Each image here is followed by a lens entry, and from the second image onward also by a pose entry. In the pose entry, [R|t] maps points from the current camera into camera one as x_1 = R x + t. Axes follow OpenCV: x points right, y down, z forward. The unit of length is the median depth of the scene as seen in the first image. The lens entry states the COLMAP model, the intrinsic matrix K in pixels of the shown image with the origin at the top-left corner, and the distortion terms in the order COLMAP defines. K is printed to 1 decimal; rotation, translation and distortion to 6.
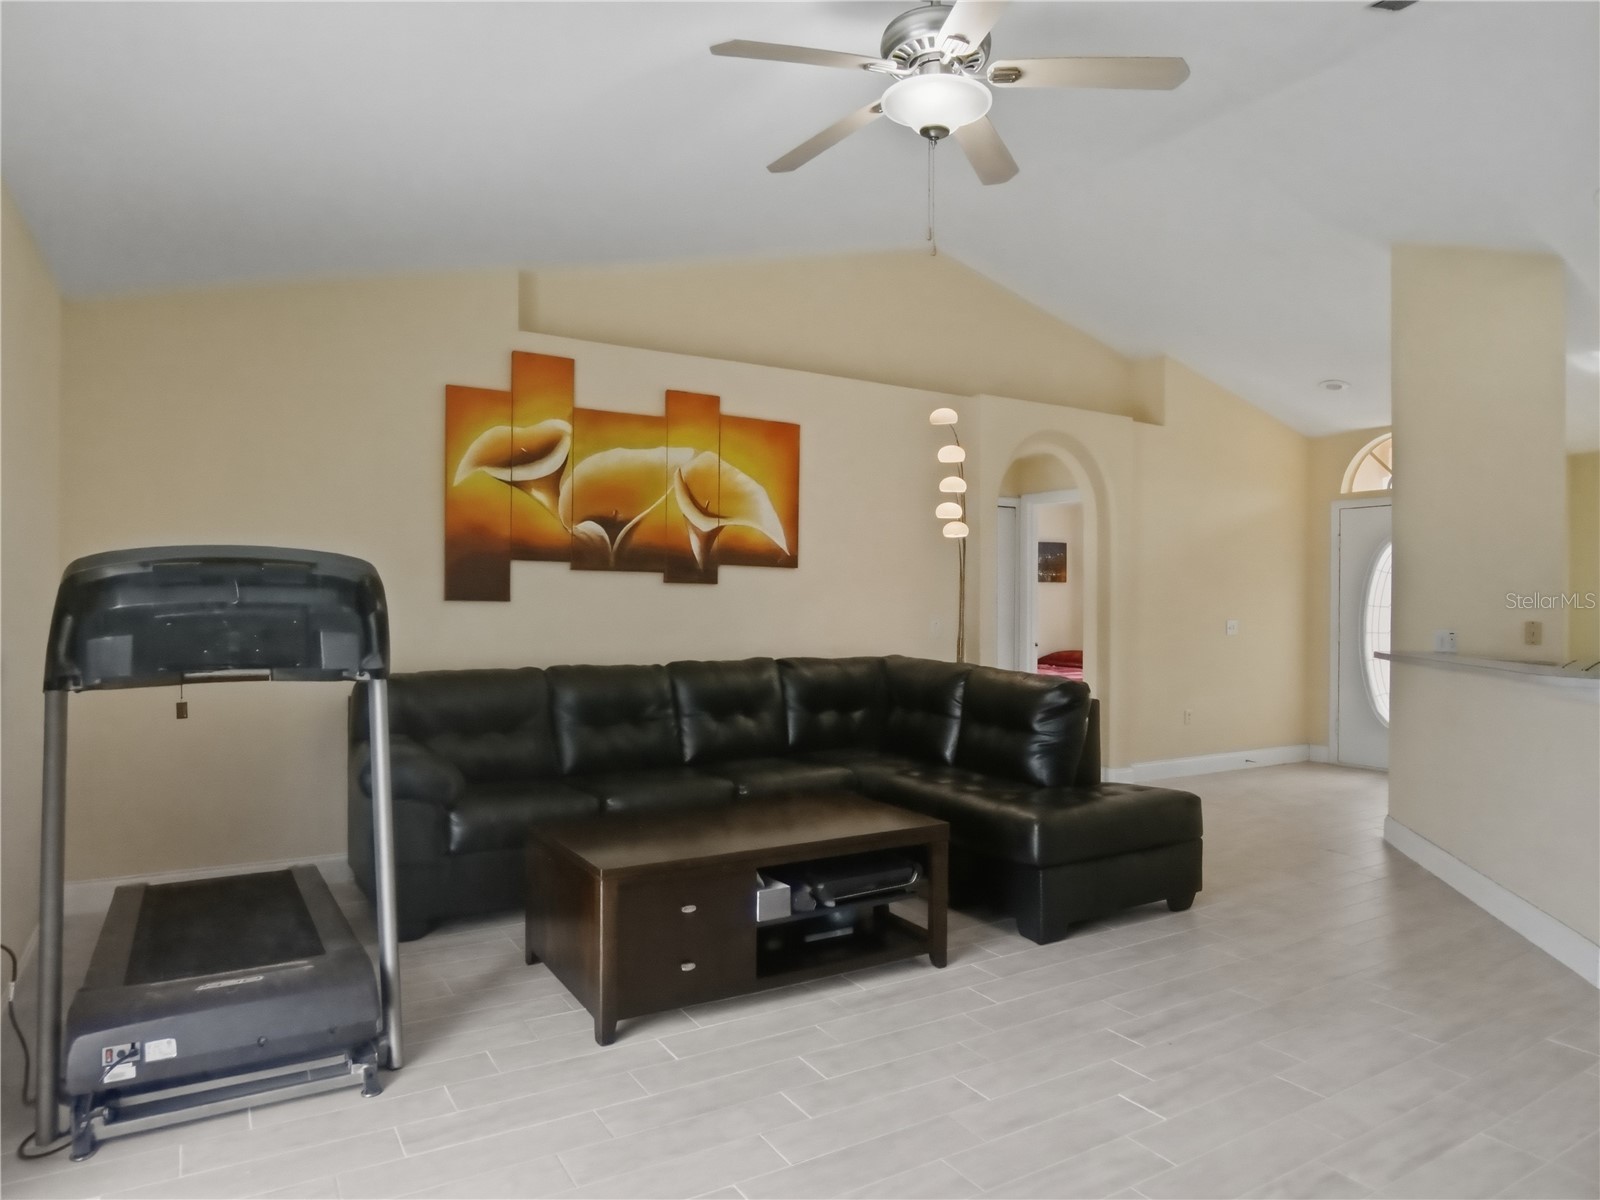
lens RADIAL K [[1001.3, 0, 791.0], [0, 1001.3, 600.9], [0, 0, 1]] dist [-0.041358, -0.000738]
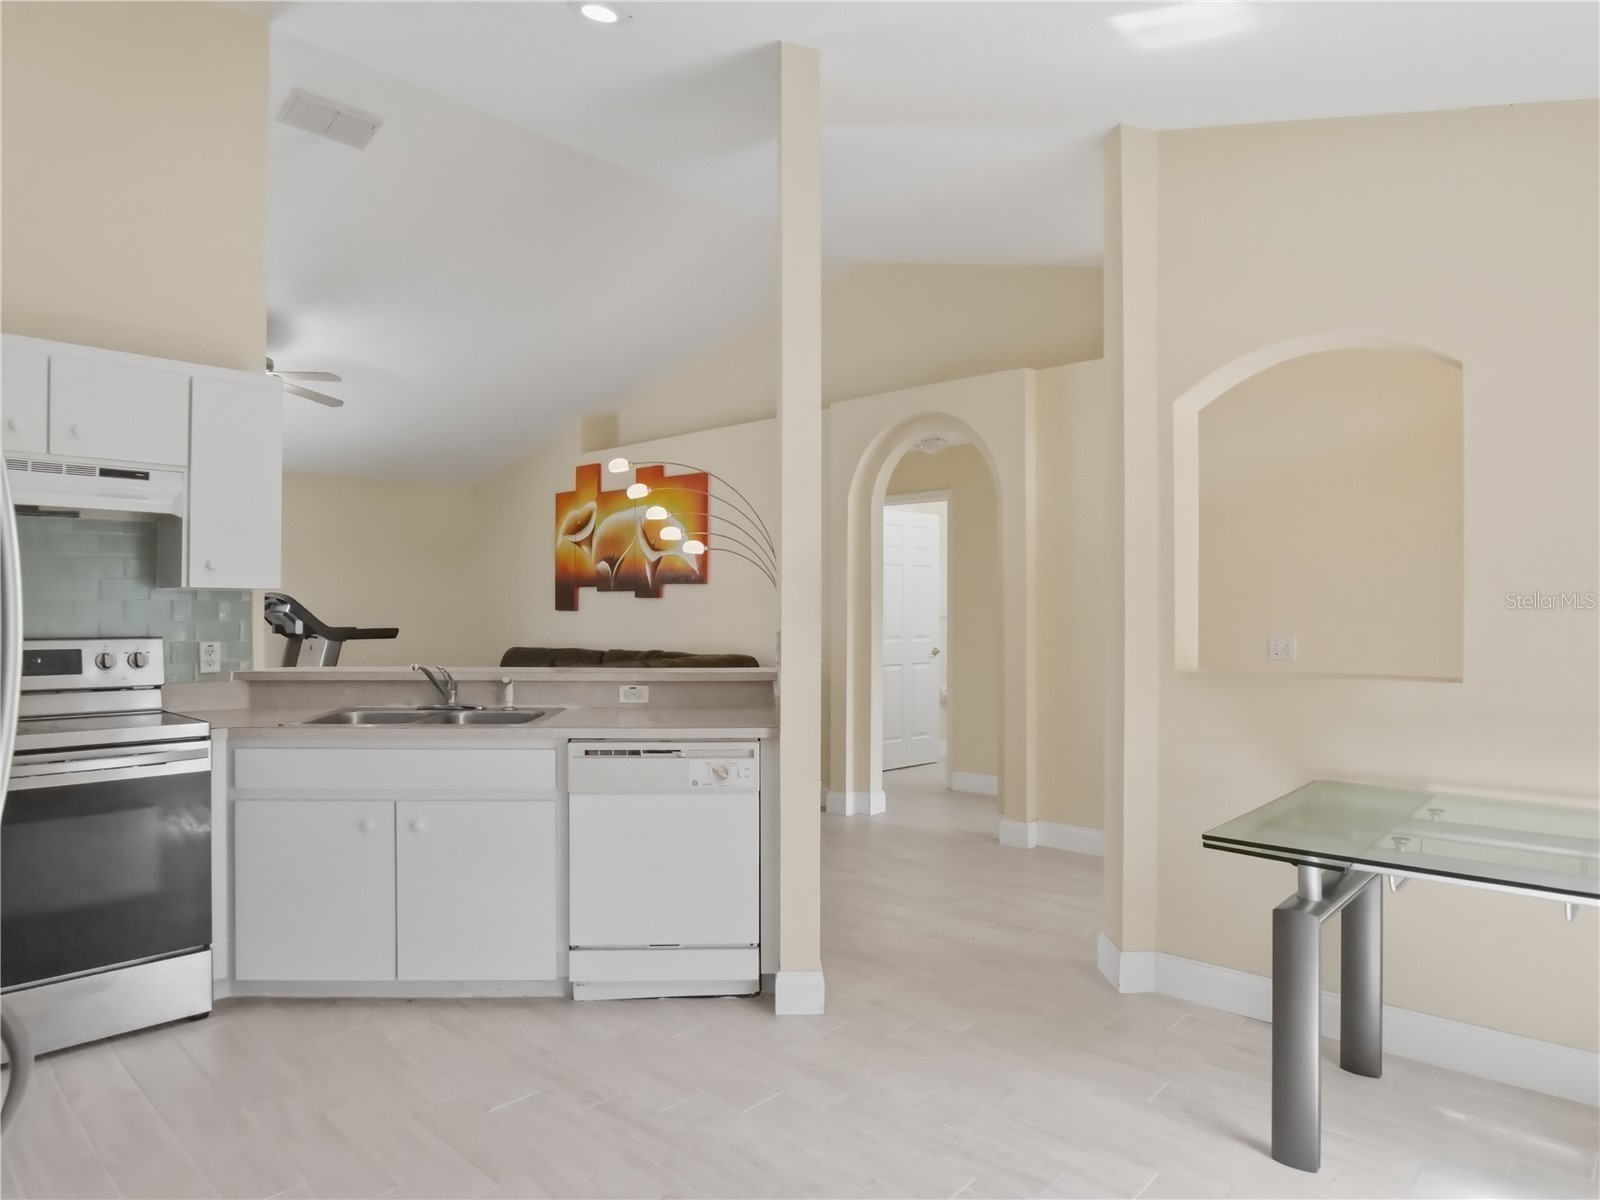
lens RADIAL K [[1001.3, 0, 791.0], [0, 1001.3, 600.9], [0, 0, 1]] dist [-0.041358, -0.000738]
pose [[0.262346, -0.014010, -0.964872, 1.421921], [0.002042, 0.999900, -0.013964, 0.008216], [0.964972, 0.001693, 0.262348, 0.853702]]
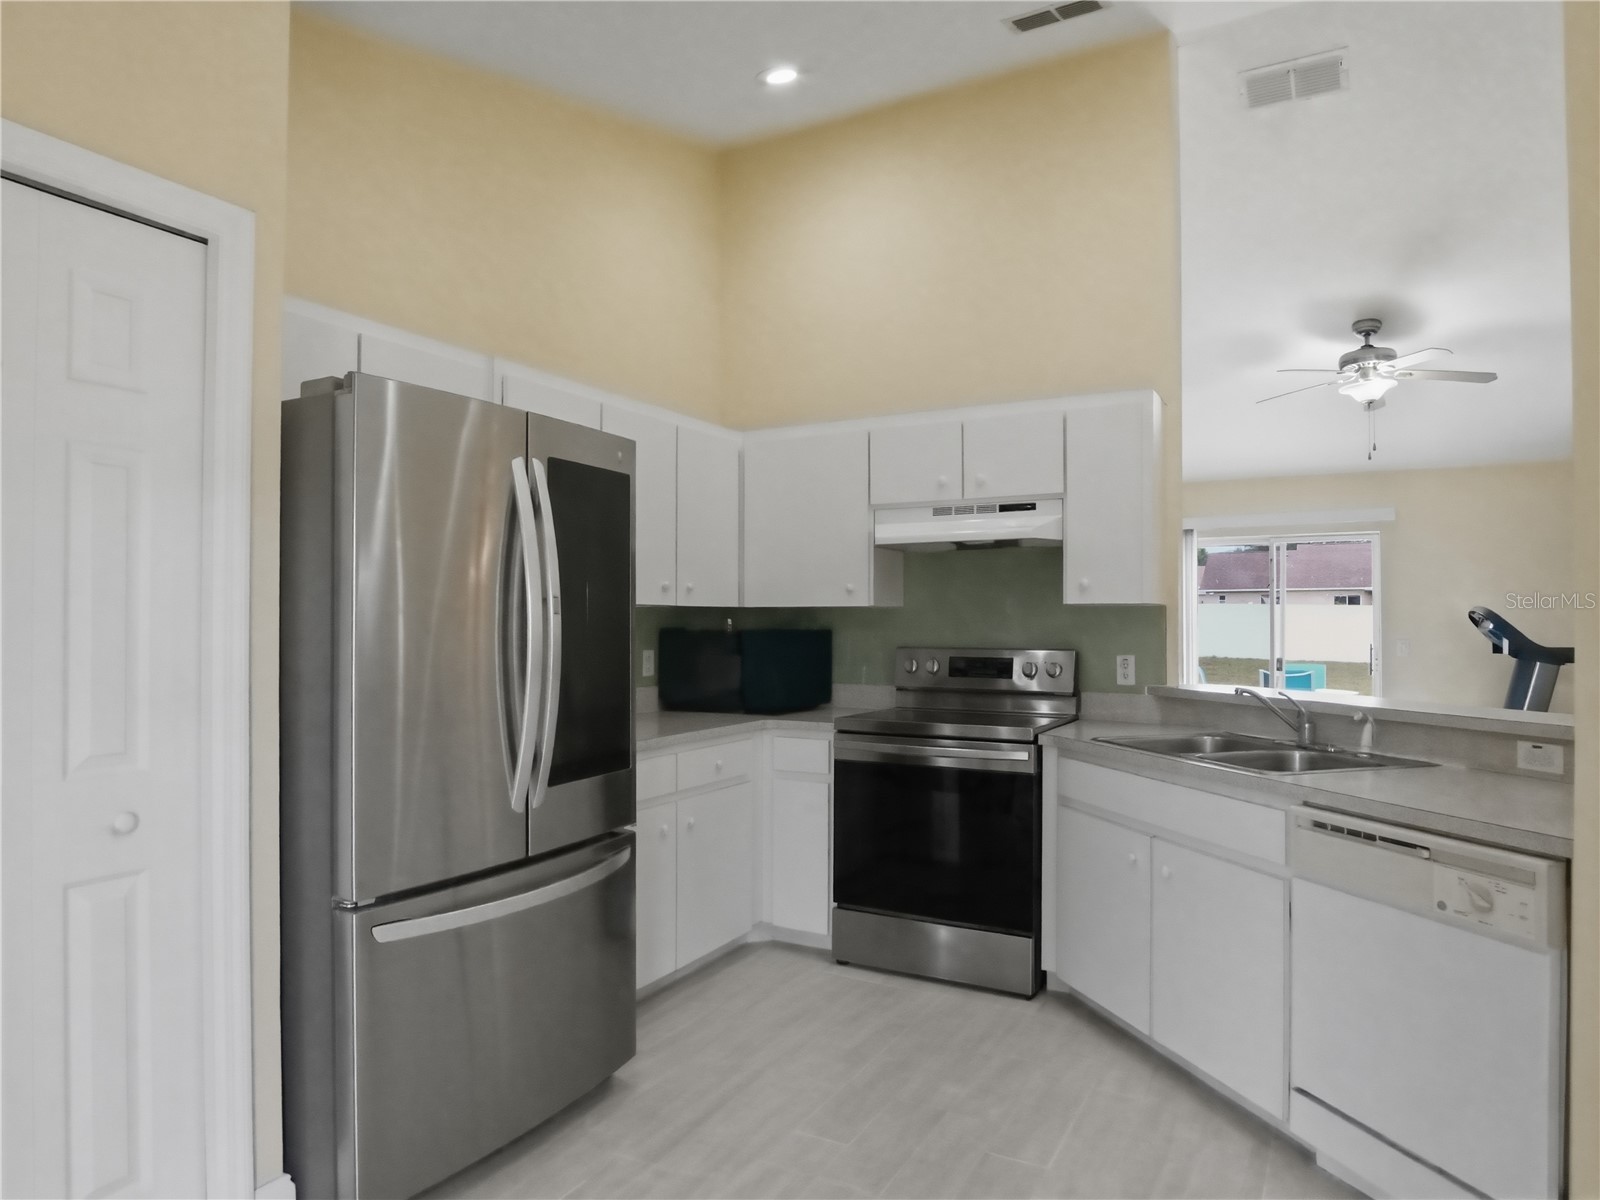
lens RADIAL K [[1001.3, 0, 791.0], [0, 1001.3, 600.9], [0, 0, 1]] dist [-0.041358, -0.000738]
pose [[-0.882836, -0.019702, -0.469269, 1.177994], [-0.007326, 0.999576, -0.028185, 0.008988], [0.469625, -0.021444, -0.882606, 1.209174]]
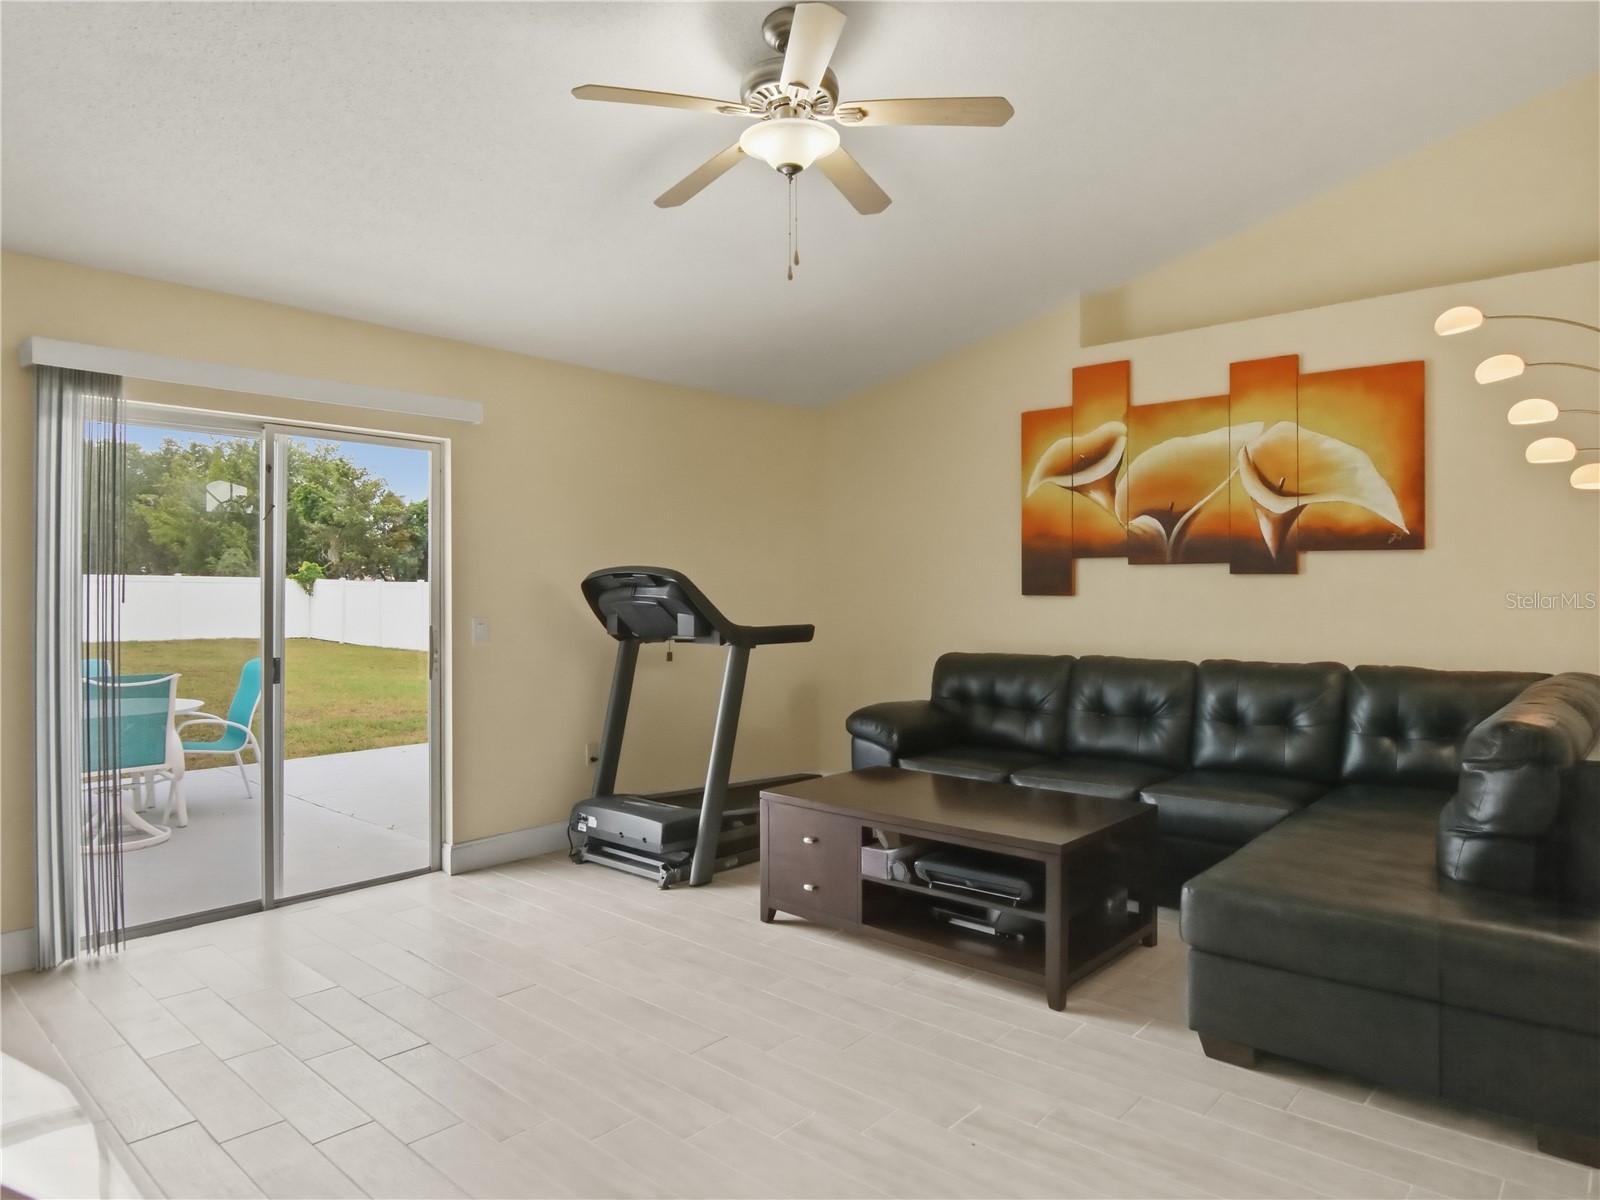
lens RADIAL K [[996.2, 0, 795.9], [0, 996.2, 582.7], [0, 0, 1]] dist [-0.041667, -0.000381]
pose [[0.288090, -0.017262, -0.957448, 0.643158], [0.003827, 0.999850, -0.016875, 0.003331], [0.957596, 0.001197, 0.288113, 0.367627]]
